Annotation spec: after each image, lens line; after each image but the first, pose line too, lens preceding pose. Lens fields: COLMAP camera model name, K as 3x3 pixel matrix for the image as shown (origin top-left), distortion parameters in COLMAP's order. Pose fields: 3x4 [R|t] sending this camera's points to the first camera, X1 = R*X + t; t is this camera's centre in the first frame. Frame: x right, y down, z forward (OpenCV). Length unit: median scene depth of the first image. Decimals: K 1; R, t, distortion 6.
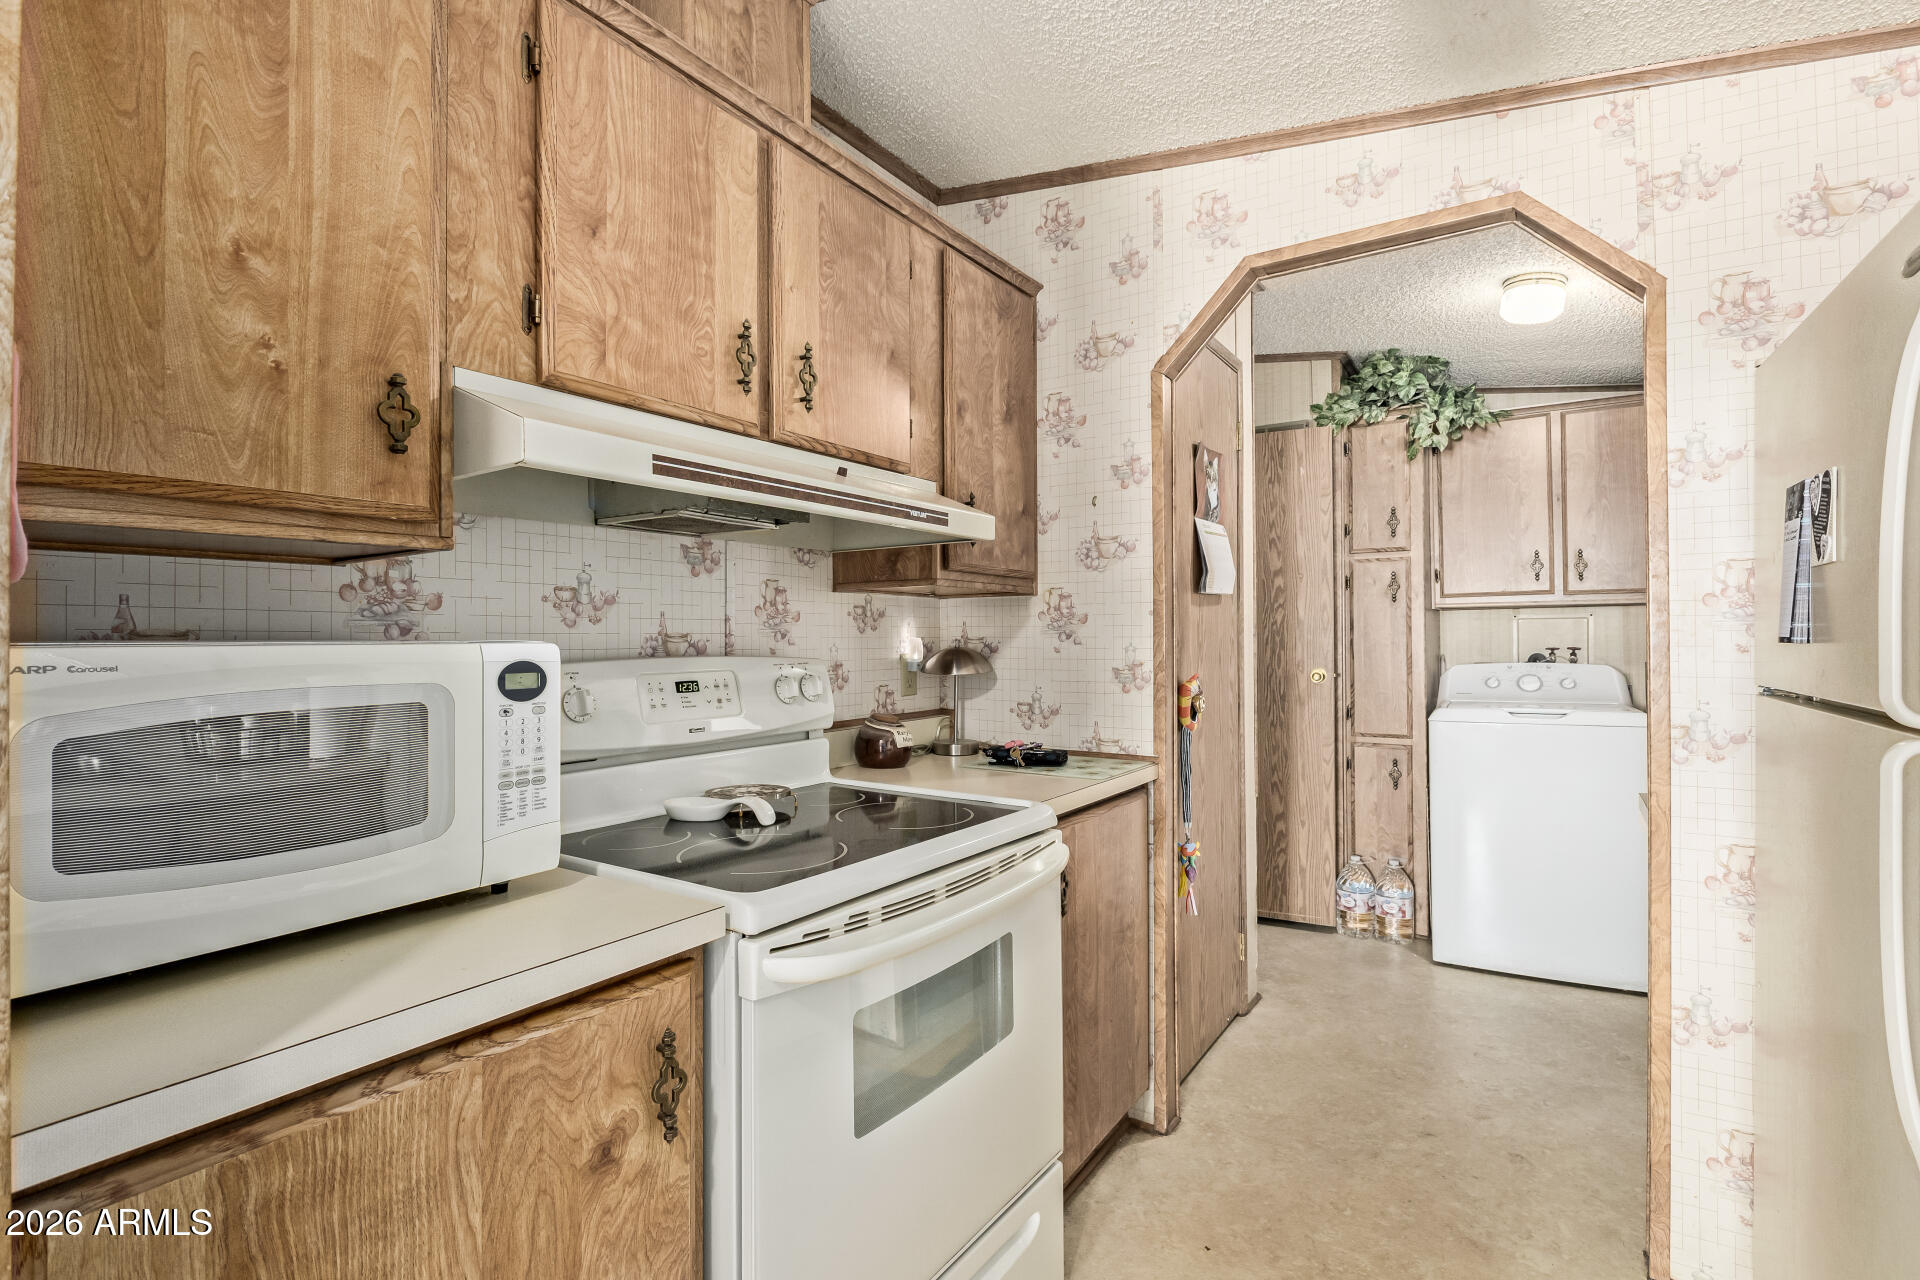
lens RADIAL K [[932.0, 0, 952.5], [0, 932.0, 631.6], [0, 0, 1]] dist [0.004184, 0.000071]
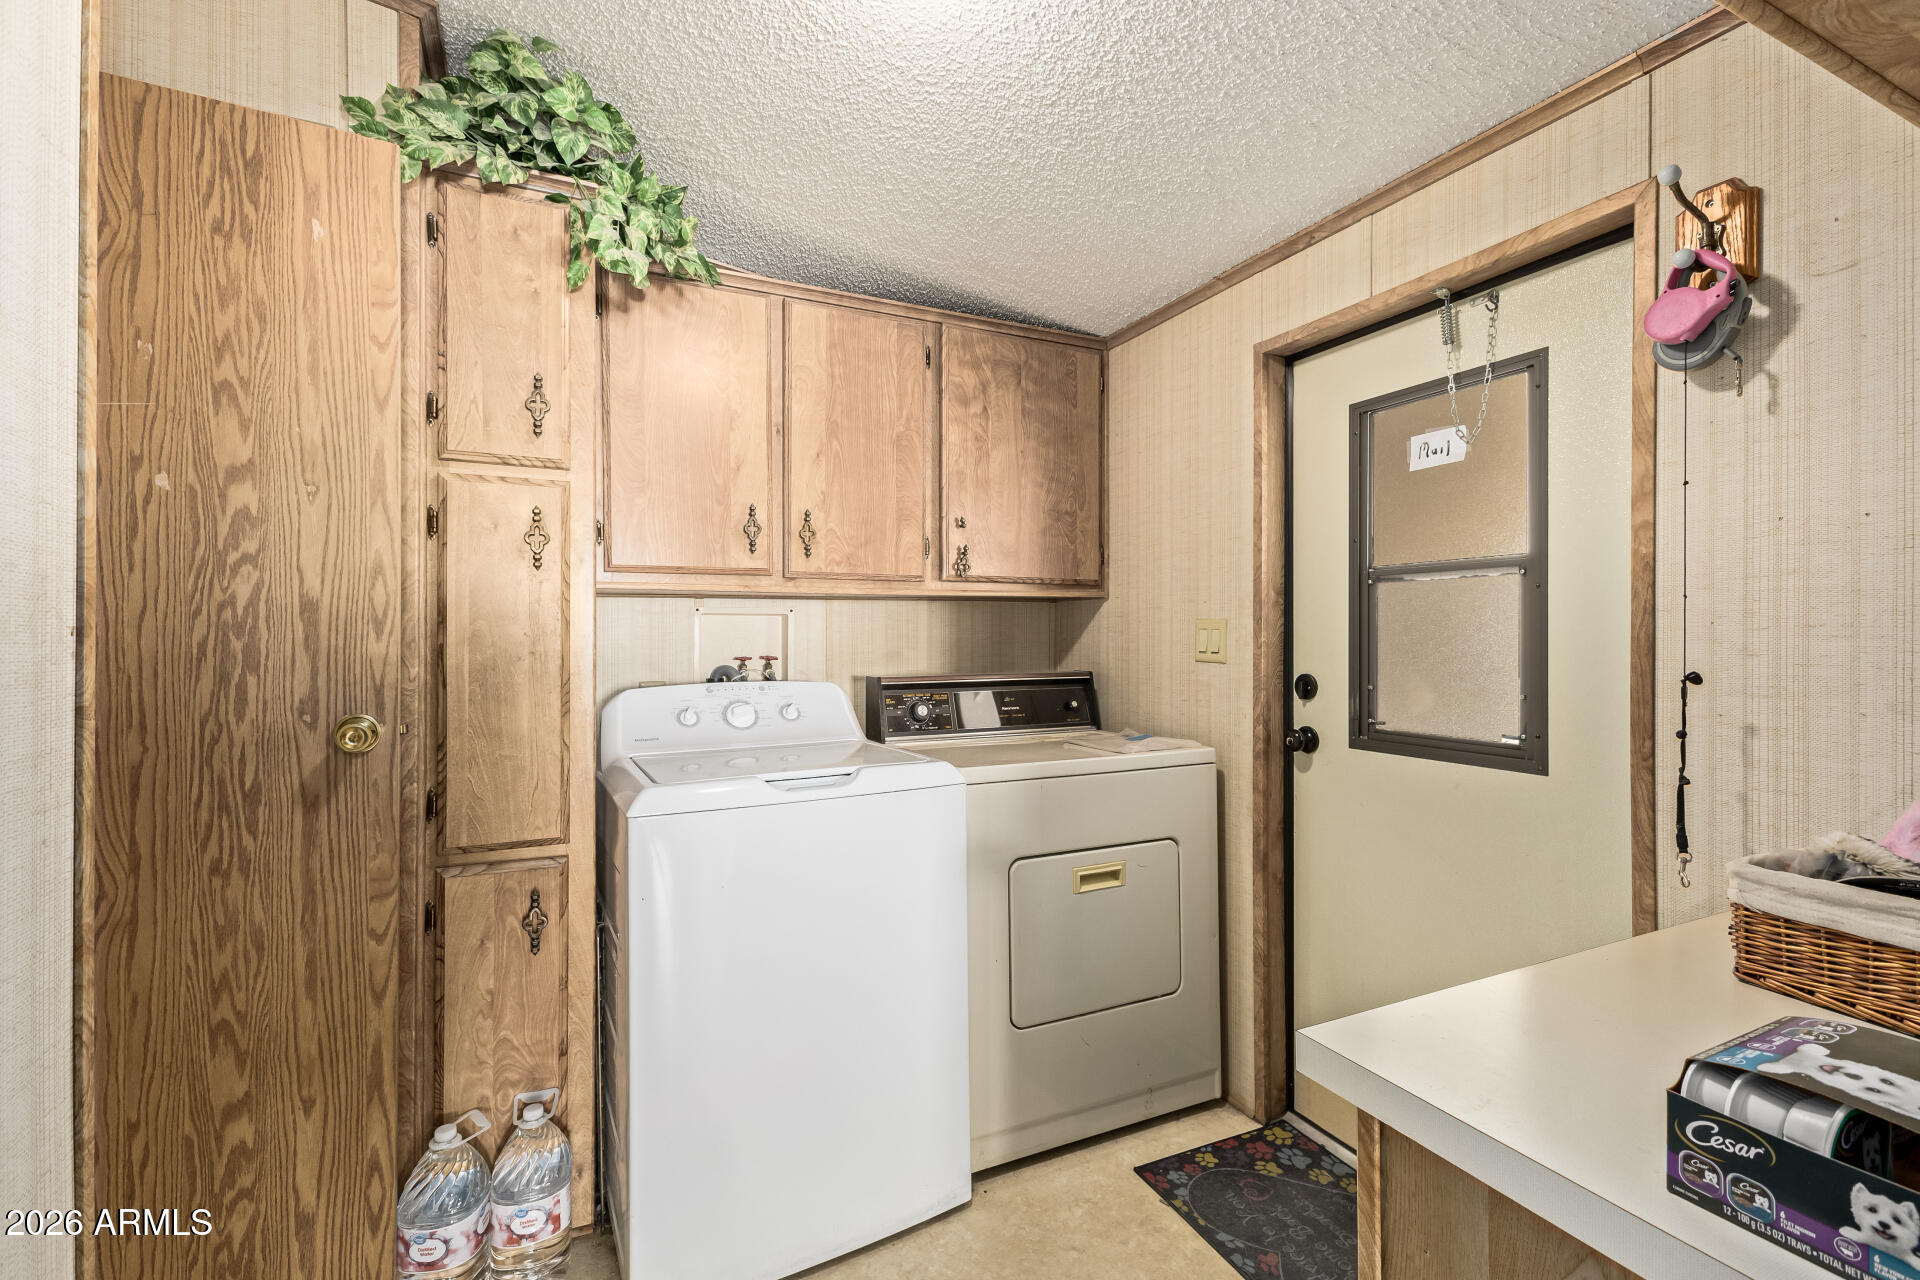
lens RADIAL K [[825.2, 0, 949.1], [0, 825.2, 634.9], [0, 0, 1]] dist [0.004057, 0.000357]
pose [[0.526050, 0.011370, 0.850378, 0.218096], [-0.006514, 0.999935, -0.009340, 0.005196], [-0.850429, -0.000626, 0.526090, 0.585205]]
